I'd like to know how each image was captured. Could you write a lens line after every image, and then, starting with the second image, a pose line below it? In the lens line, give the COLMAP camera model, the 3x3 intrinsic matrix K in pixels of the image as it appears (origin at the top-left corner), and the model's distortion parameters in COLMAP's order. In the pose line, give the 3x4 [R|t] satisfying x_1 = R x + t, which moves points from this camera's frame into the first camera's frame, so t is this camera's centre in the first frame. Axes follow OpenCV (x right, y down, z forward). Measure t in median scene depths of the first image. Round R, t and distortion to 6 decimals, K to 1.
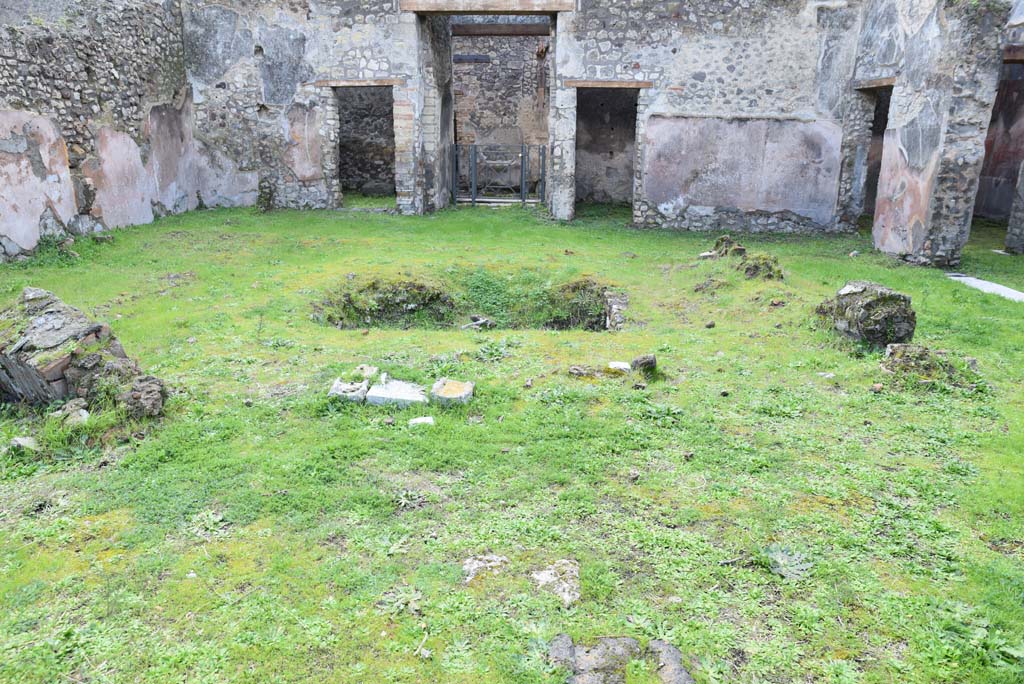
lens RADIAL K [[700.6, 0, 505.4], [0, 700.6, 350.6], [0, 0, 1]] dist [-0.122898, 0.082234]
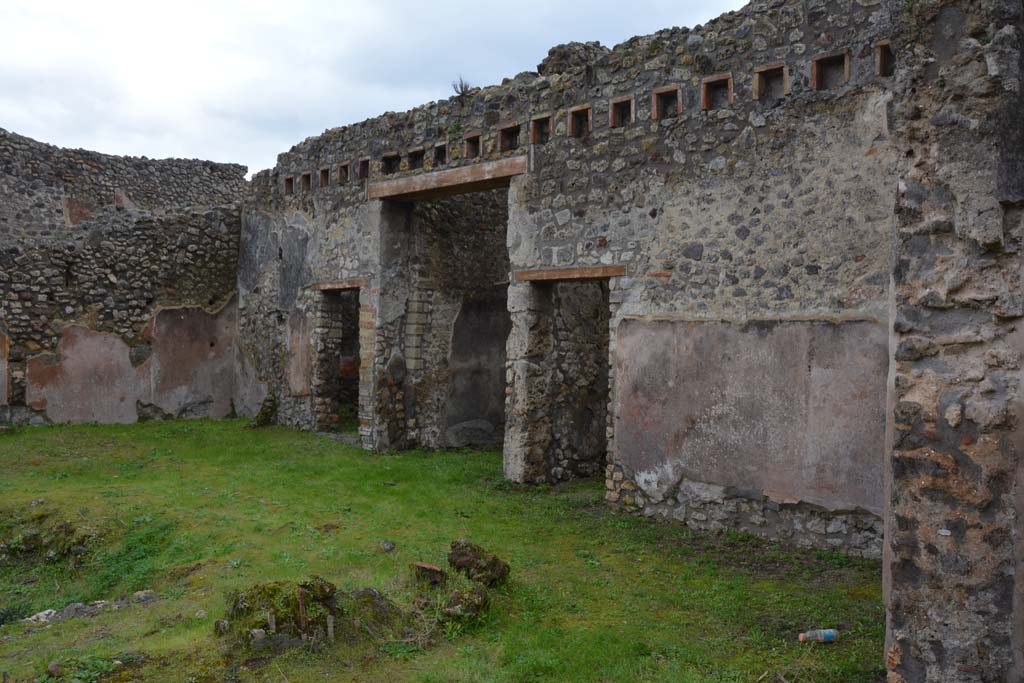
lens RADIAL K [[804.7, 0, 515.7], [0, 804.7, 342.4], [0, 0, 1]] dist [-0.152081, 0.111138]
pose [[0.774399, 0.011644, -0.632591, 0.581611], [-0.214729, 0.945325, -0.245464, -0.136794], [0.595145, 0.325923, 0.734559, 0.451412]]
